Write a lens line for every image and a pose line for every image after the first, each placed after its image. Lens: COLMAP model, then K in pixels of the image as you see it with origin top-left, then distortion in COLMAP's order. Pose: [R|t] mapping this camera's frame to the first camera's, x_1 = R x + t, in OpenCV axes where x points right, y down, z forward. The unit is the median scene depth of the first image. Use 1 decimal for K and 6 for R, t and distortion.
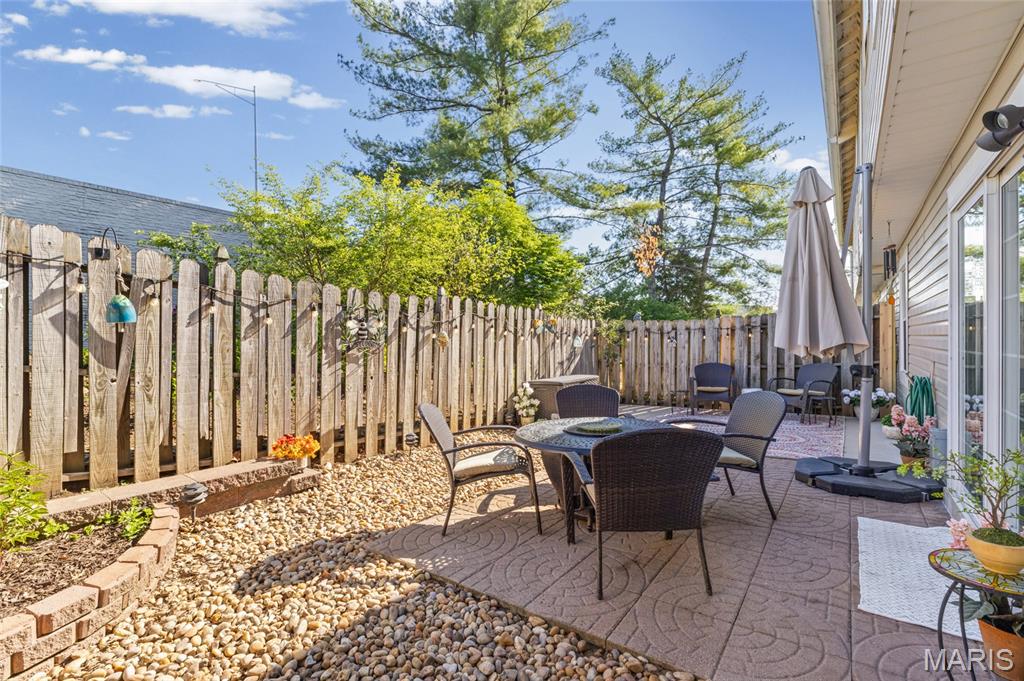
lens RADIAL K [[464.0, 0, 508.1], [0, 464.0, 349.9], [0, 0, 1]] dist [-0.003820, -0.000122]
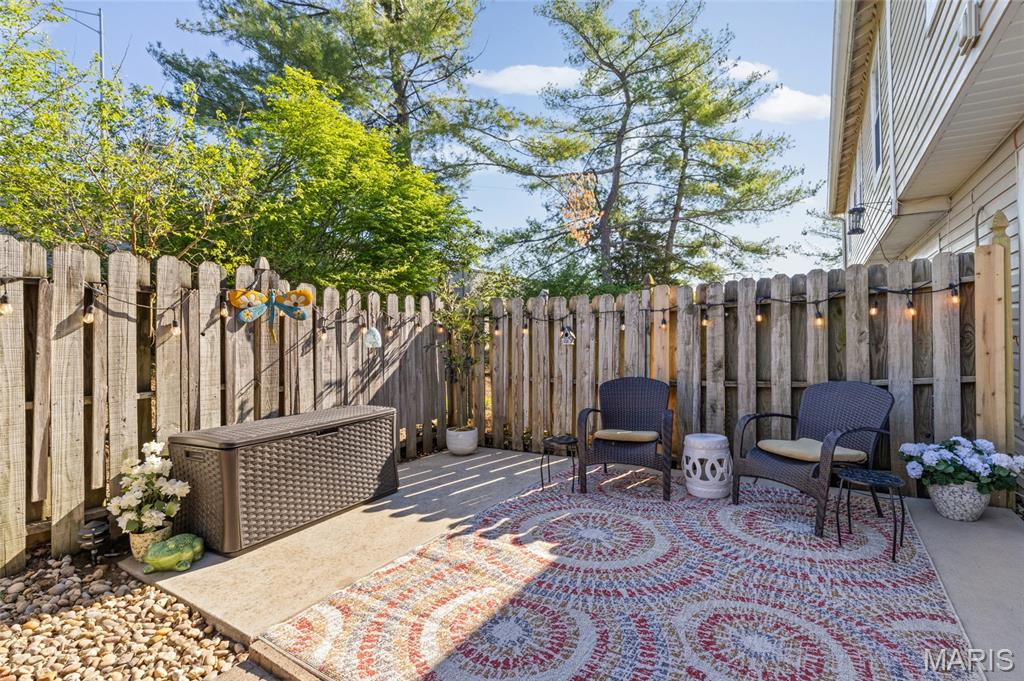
lens RADIAL K [[464.0, 0, 517.3], [0, 464.0, 335.5], [0, 0, 1]] dist [-0.003820, -0.000122]
pose [[0.998583, -0.007396, 0.052696, 0.112648], [0.008318, 0.999816, -0.017301, -0.004000], [-0.052559, 0.017715, 0.998461, 0.194987]]
